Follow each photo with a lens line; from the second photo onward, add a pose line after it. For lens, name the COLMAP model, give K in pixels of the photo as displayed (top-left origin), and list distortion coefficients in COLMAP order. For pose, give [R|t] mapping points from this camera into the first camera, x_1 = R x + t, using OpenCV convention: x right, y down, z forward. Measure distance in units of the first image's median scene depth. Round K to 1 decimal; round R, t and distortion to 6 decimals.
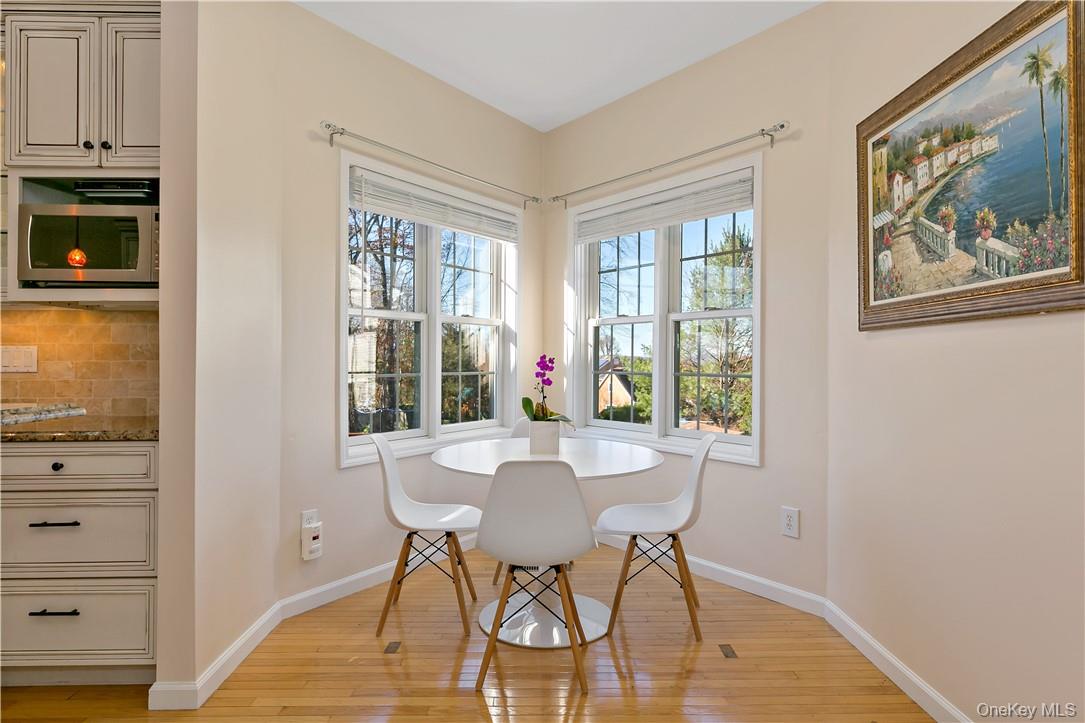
lens RADIAL K [[669.5, 0, 537.1], [0, 669.5, 356.0], [0, 0, 1]] dist [0.006508, 0.002054]
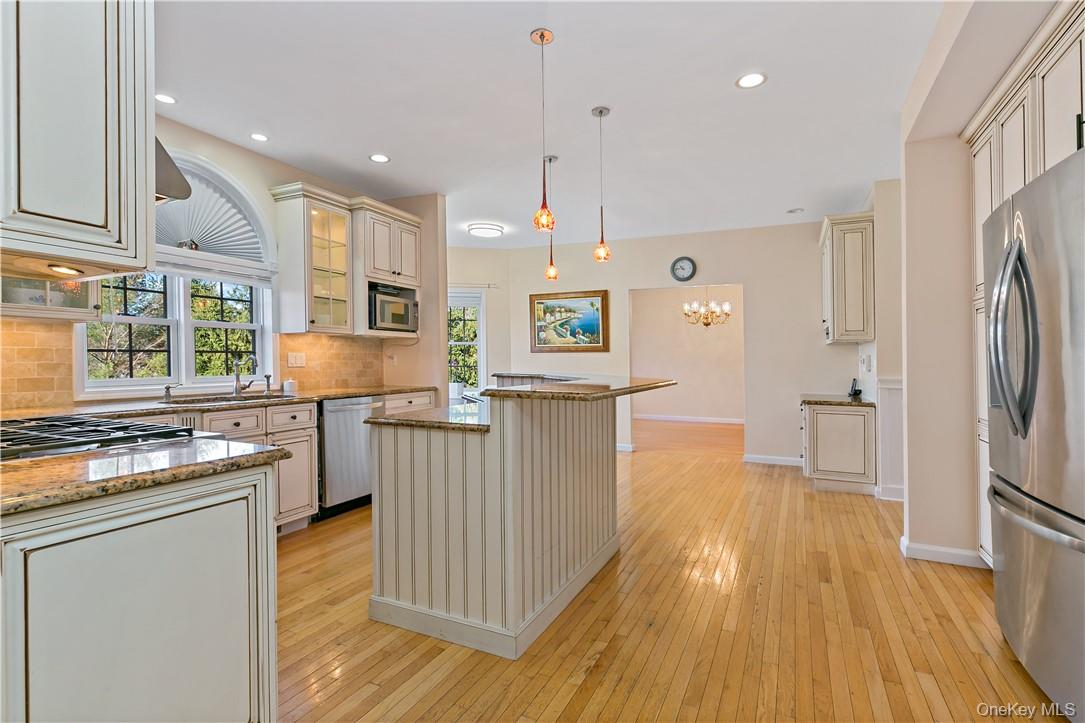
lens RADIAL K [[534.4, 0, 518.2], [0, 534.4, 335.5], [0, 0, 1]] dist [-0.002811, 0.000163]
pose [[0.480872, 0.042488, 0.875761, -2.258642], [-0.009613, 0.999021, -0.043190, -0.006132], [-0.876738, 0.012350, 0.480810, -0.341805]]
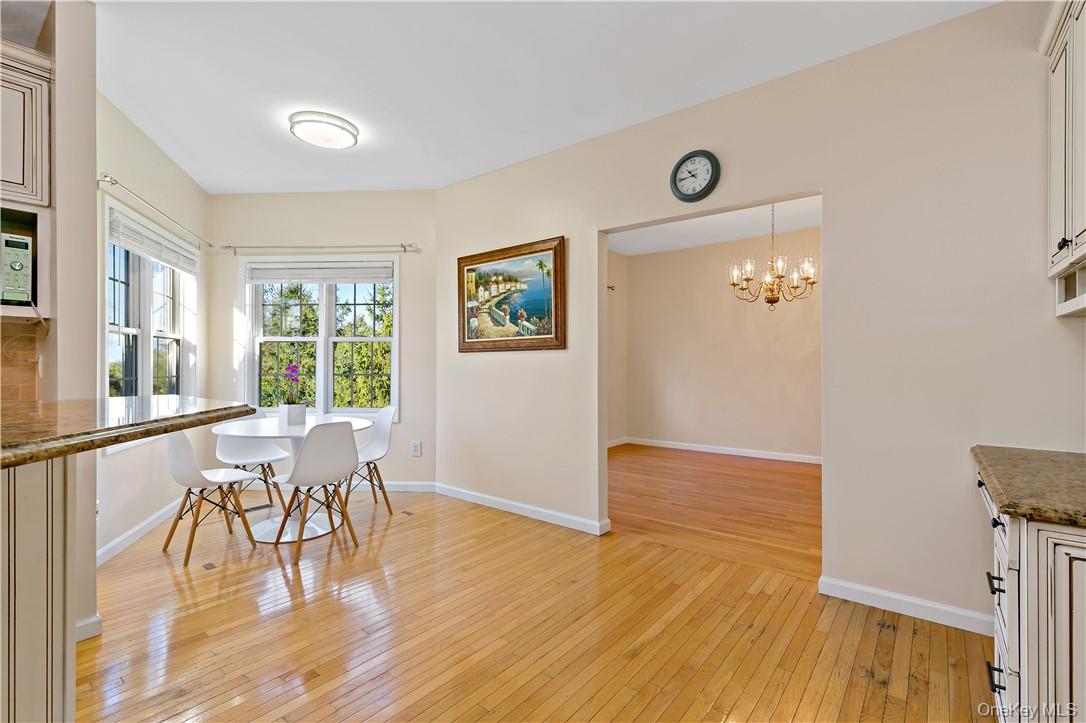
lens RADIAL K [[494.5, 0, 547.2], [0, 494.5, 357.0], [0, 0, 1]] dist [0.009627, -0.000618]
pose [[0.632036, 0.012539, 0.774838, -0.649082], [-0.003999, 0.999909, -0.012919, -0.003319], [-0.774929, 0.005067, 0.632028, -0.268642]]
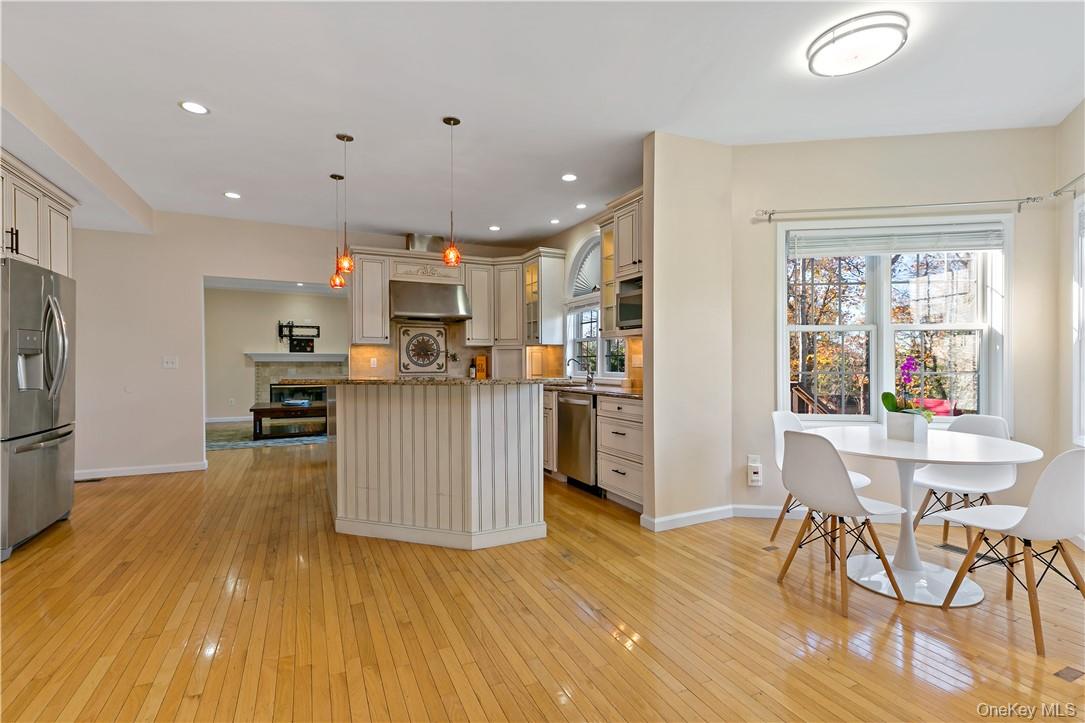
lens RADIAL K [[494.0, 0, 537.5], [0, 494.0, 361.7], [0, 0, 1]] dist [0.009627, -0.000618]
pose [[0.413811, 0.002165, -0.910360, 0.695206], [0.005381, 0.999974, 0.004824, -0.003296], [0.910347, -0.006895, 0.413788, 0.052684]]
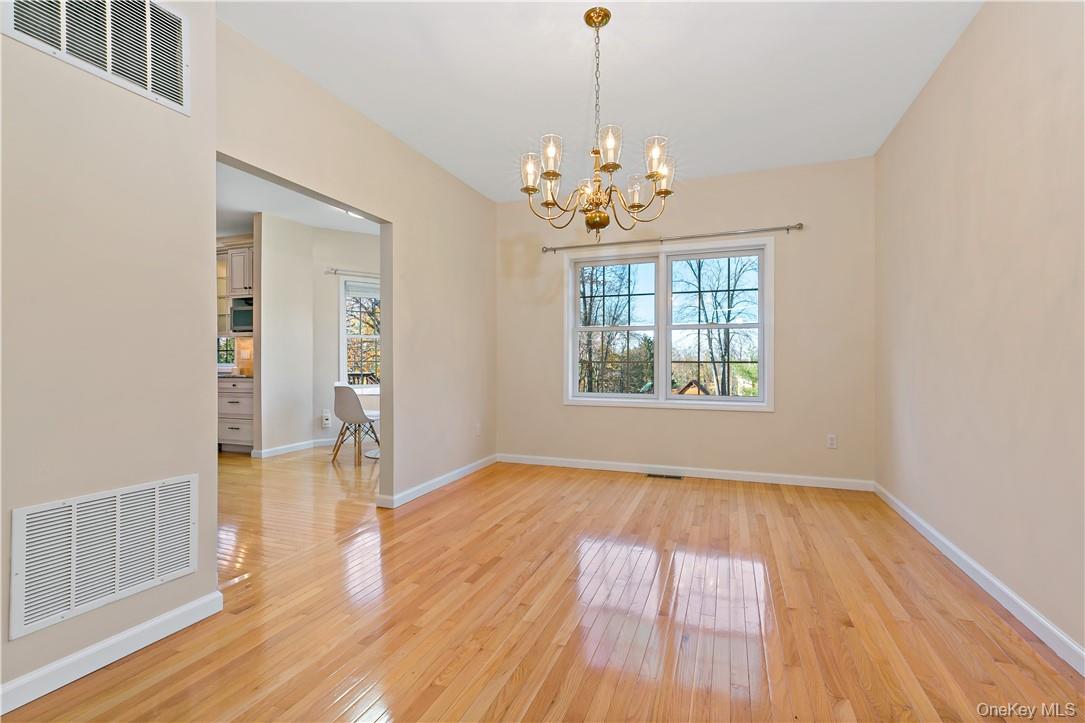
lens RADIAL K [[494.0, 0, 538.8], [0, 494.0, 360.9], [0, 0, 1]] dist [0.009627, -0.000618]
pose [[0.927757, 0.000273, -0.373184, 1.617580], [0.000902, 0.999995, 0.002975, 0.035339], [0.373183, -0.003097, 0.927752, -0.730123]]
